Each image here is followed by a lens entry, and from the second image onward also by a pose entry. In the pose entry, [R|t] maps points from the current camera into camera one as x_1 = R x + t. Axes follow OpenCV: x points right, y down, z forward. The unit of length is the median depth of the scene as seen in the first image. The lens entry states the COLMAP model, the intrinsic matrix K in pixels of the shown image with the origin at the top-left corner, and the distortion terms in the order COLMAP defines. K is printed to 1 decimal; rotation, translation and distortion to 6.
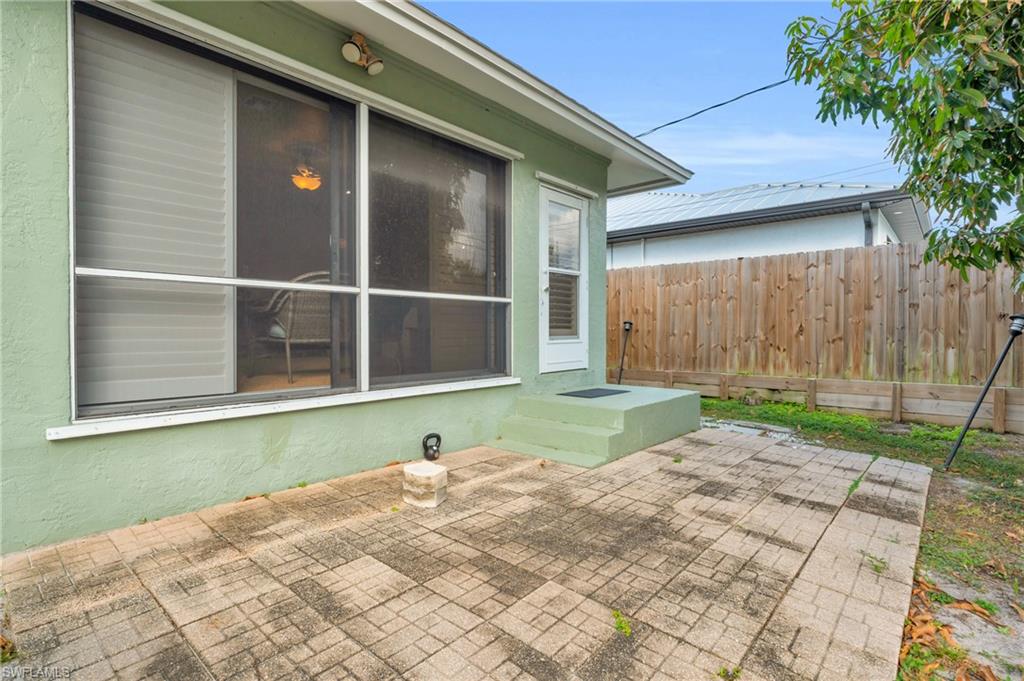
lens RADIAL K [[463.0, 0, 515.9], [0, 463.0, 336.0], [0, 0, 1]] dist [-0.003537, -0.000157]
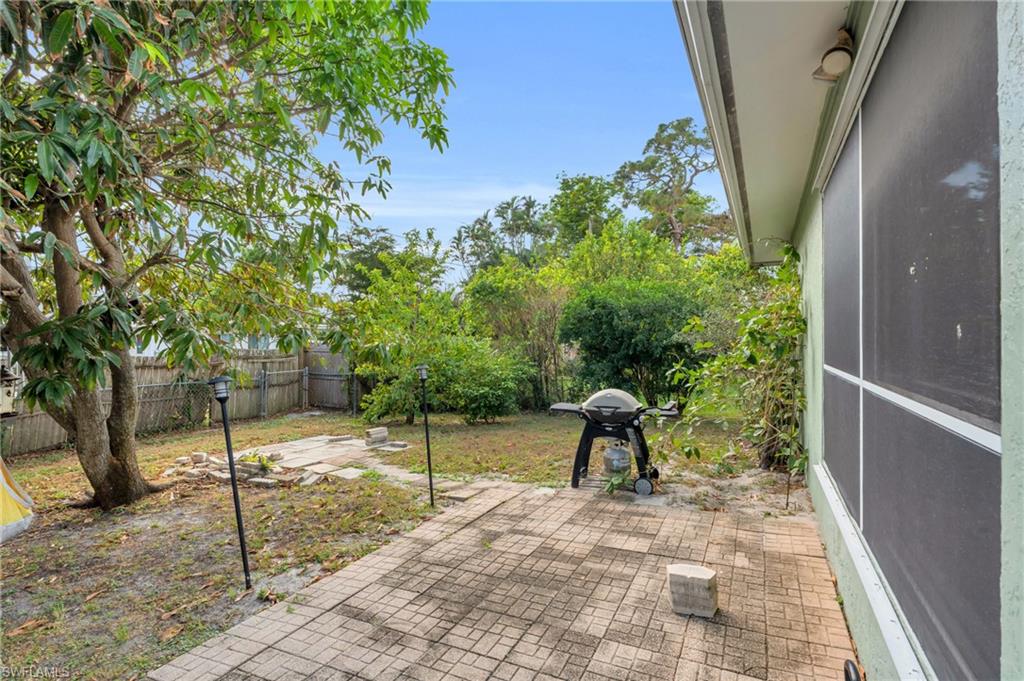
lens RADIAL K [[463.0, 0, 515.9], [0, 463.0, 336.0], [0, 0, 1]] dist [-0.003537, -0.000157]
pose [[-0.959388, -0.001197, -0.282087, 0.510798], [-0.002009, 0.999995, 0.002588, -0.244303], [0.282082, 0.003049, -0.959385, 2.231047]]
